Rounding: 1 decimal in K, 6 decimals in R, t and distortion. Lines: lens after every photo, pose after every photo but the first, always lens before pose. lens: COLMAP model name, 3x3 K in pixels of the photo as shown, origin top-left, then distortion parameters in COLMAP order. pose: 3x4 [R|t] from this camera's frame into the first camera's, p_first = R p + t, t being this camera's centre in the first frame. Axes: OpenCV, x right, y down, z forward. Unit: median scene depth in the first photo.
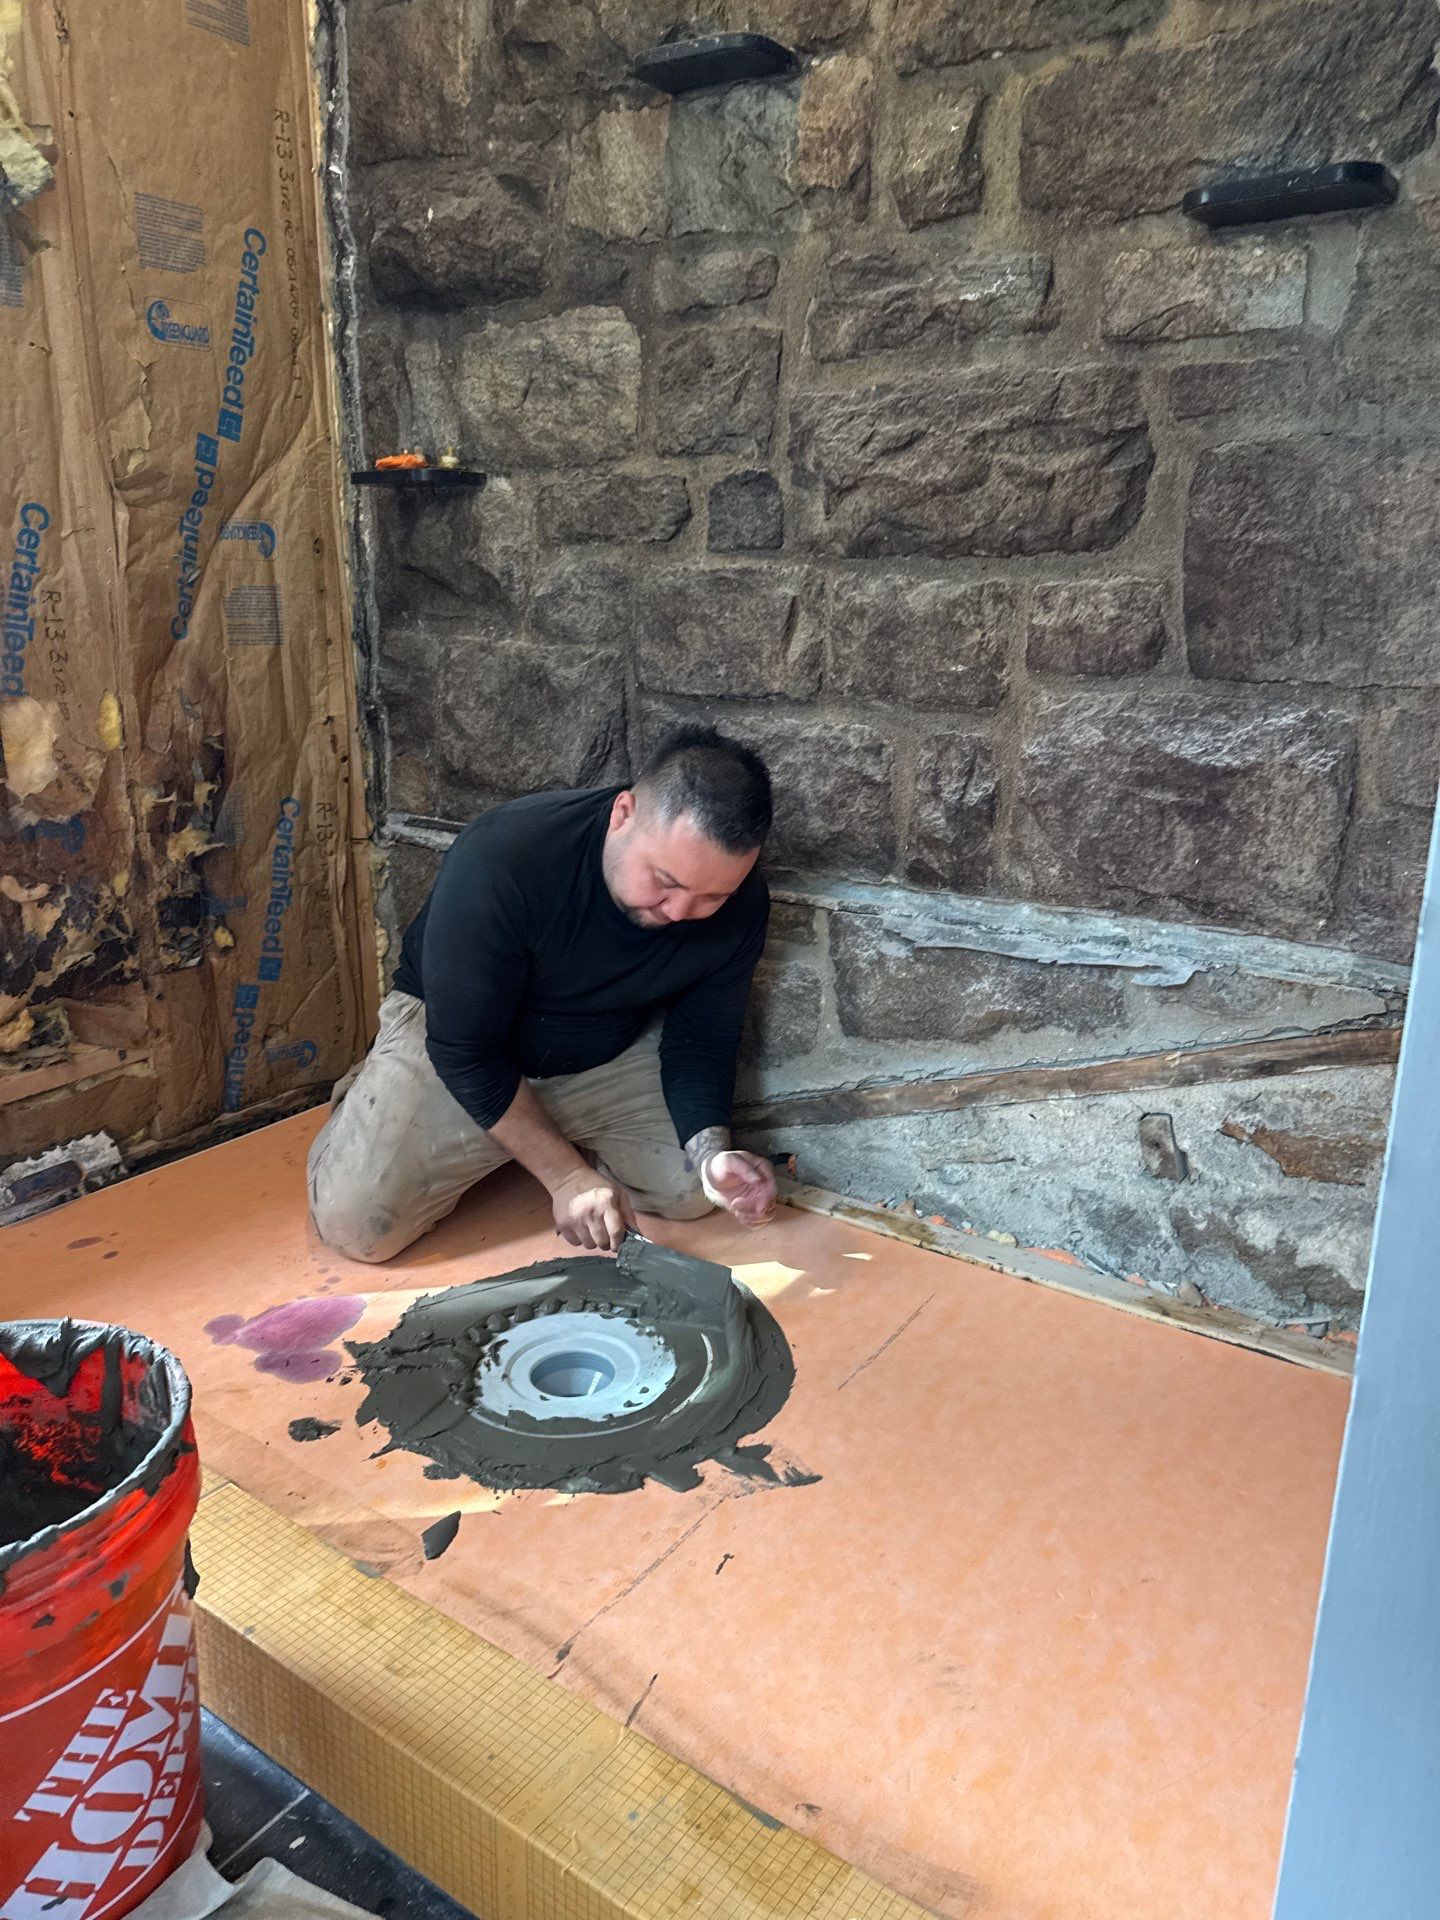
lens RADIAL K [[1358.7, 0, 735.3], [0, 1358.7, 943.8], [0, 0, 1]] dist [0.029318, -0.044741]
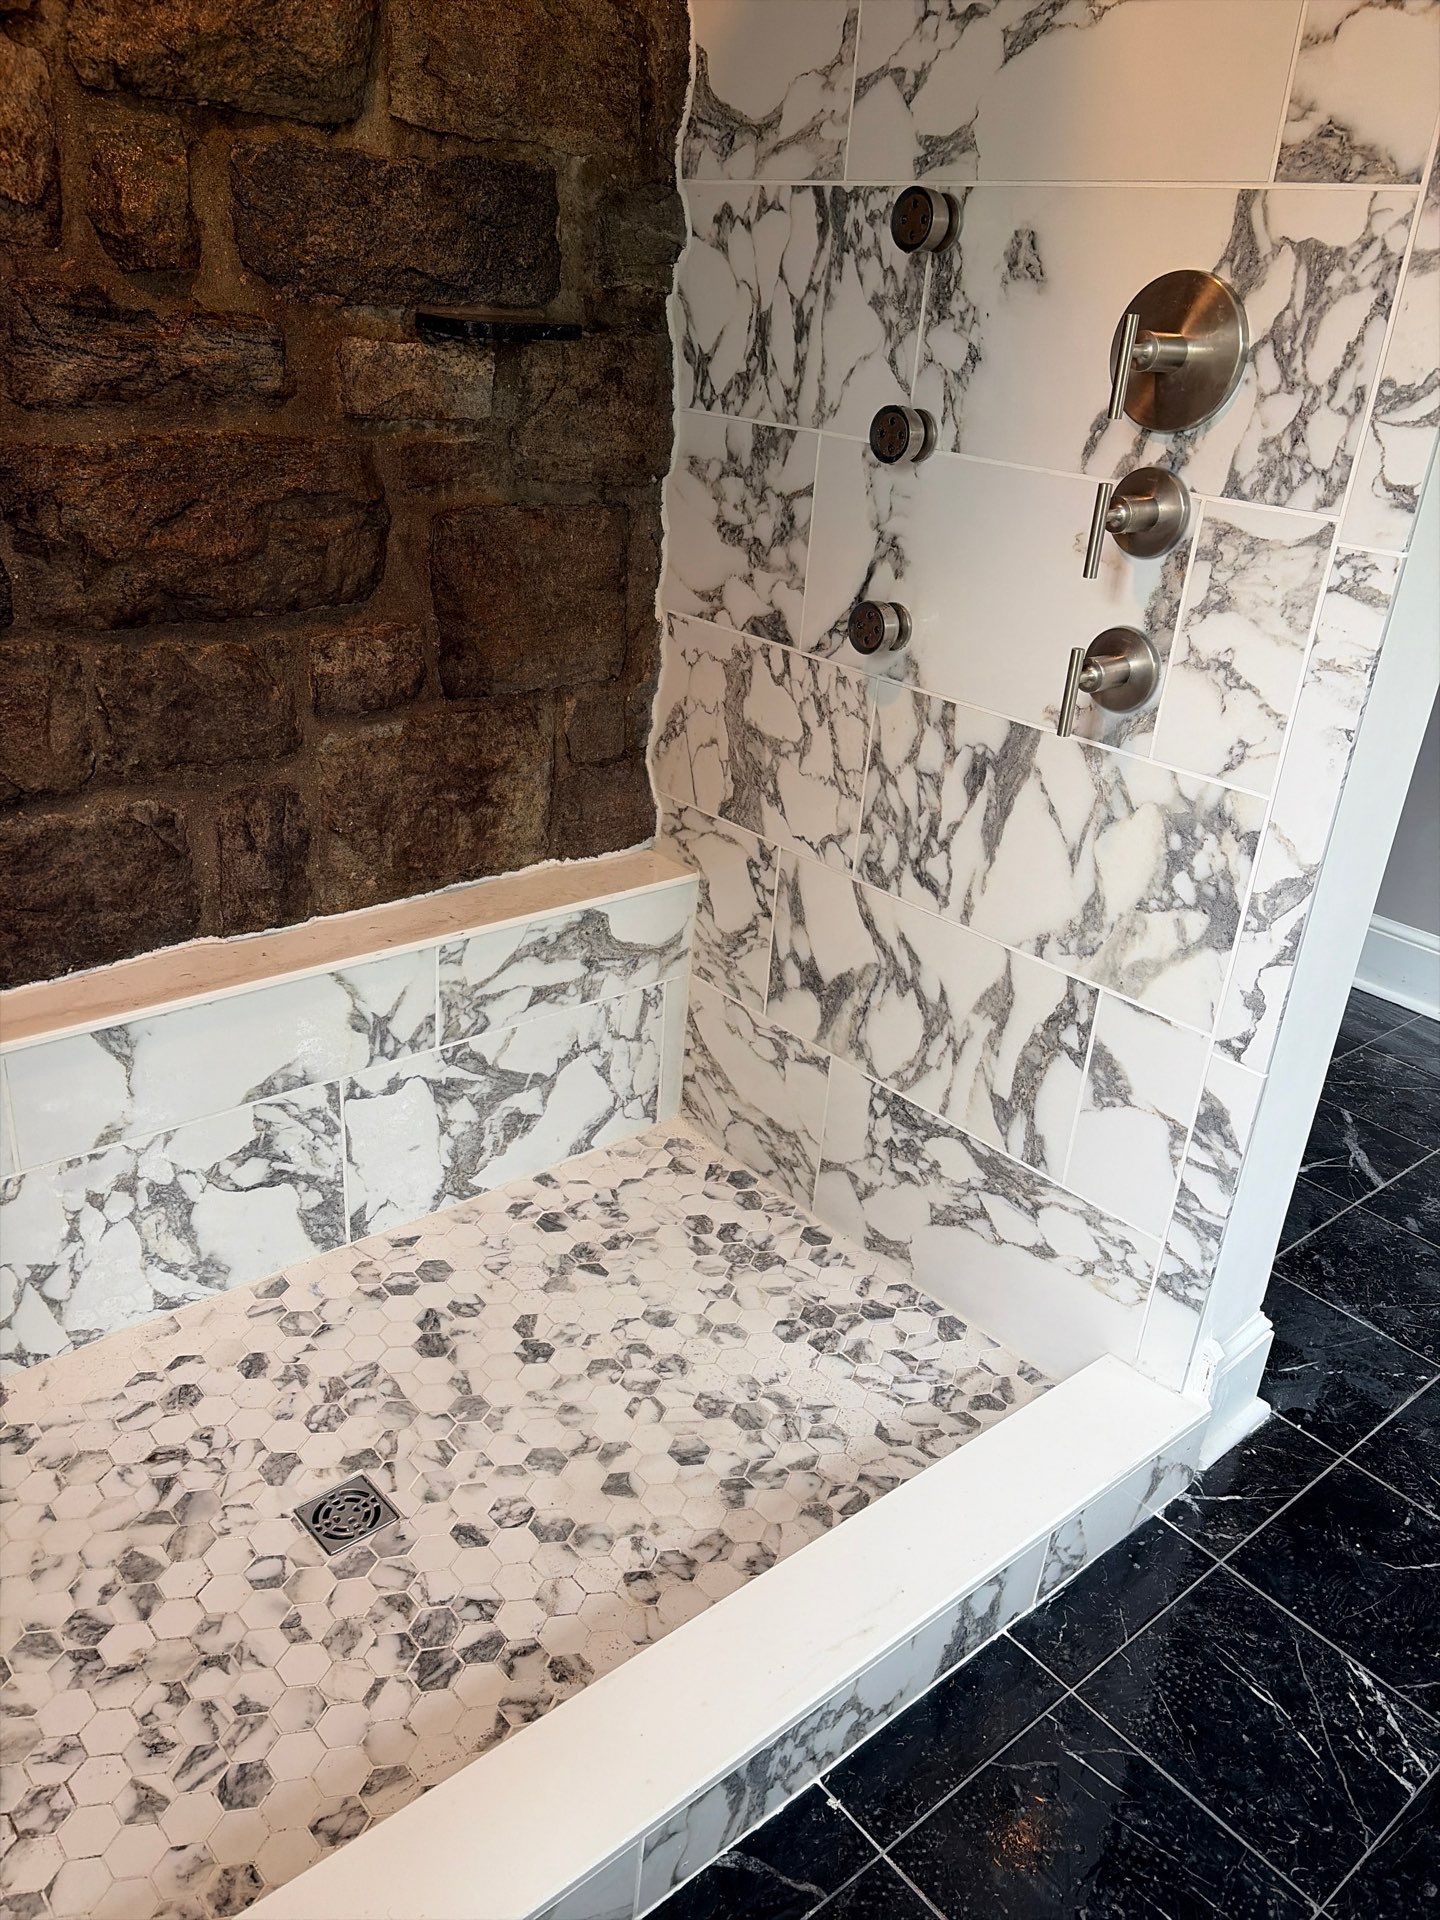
lens RADIAL K [[1451.6, 0, 721.1], [0, 1451.6, 966.0], [0, 0, 1]] dist [0.043869, -0.046894]
pose [[0.256328, -0.398485, 0.880628, -0.767538], [0.181936, 0.914673, 0.360933, -0.366516], [-0.949313, 0.067701, 0.306955, 0.350362]]
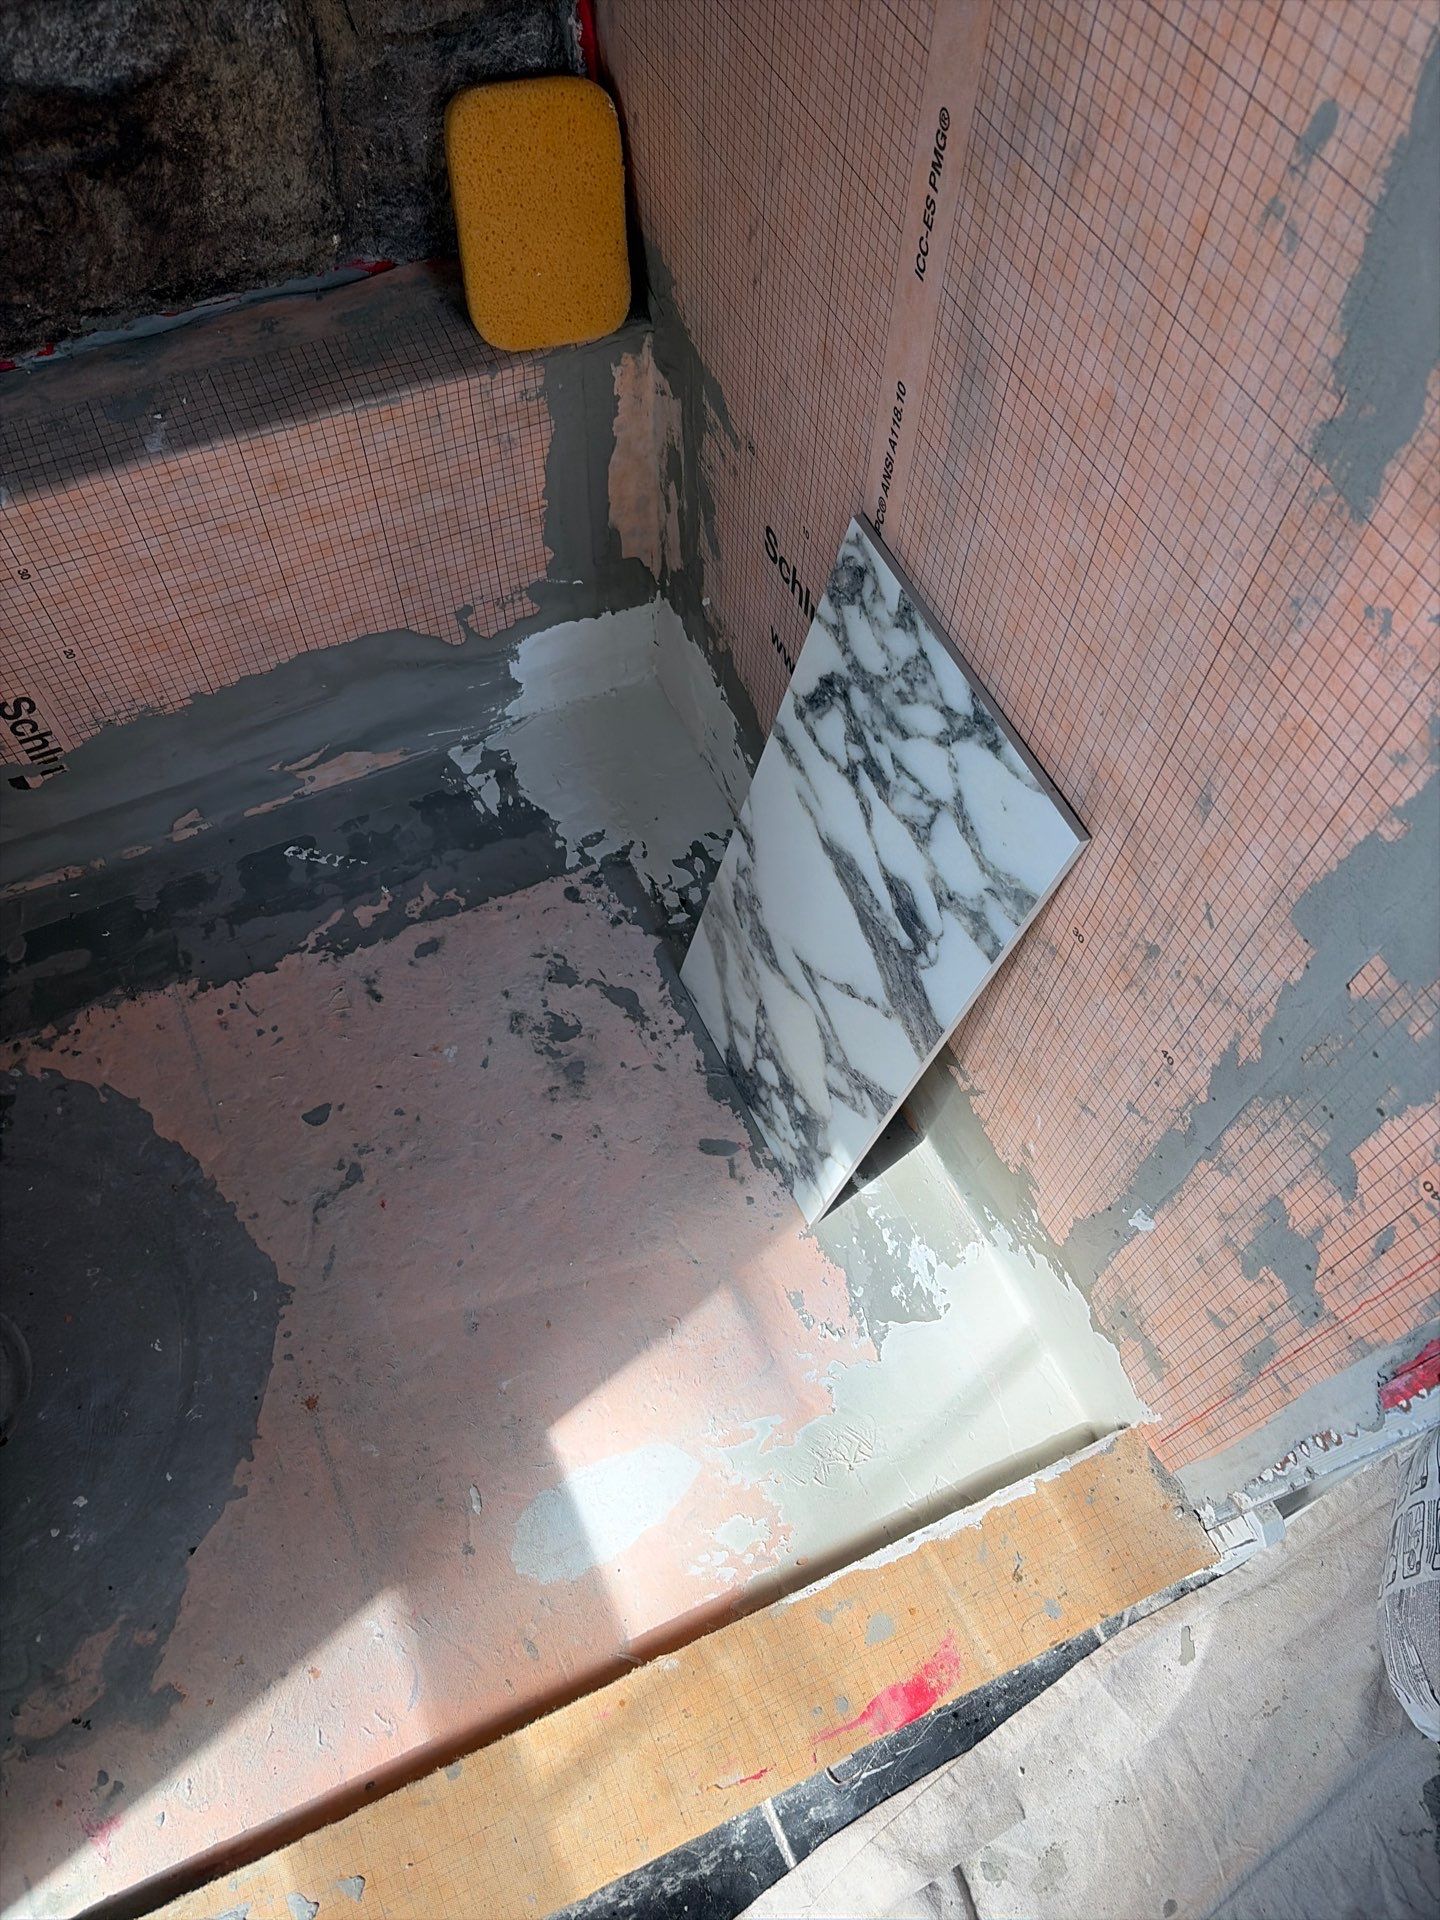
lens RADIAL K [[1451.6, 0, 709.5], [0, 1451.6, 966.1], [0, 0, 1]] dist [0.043869, -0.046894]
pose [[0.498506, -0.760619, 0.415872, -0.062505], [0.206304, 0.570041, 0.795294, -0.323670], [-0.841980, -0.310663, 0.441088, 0.352176]]
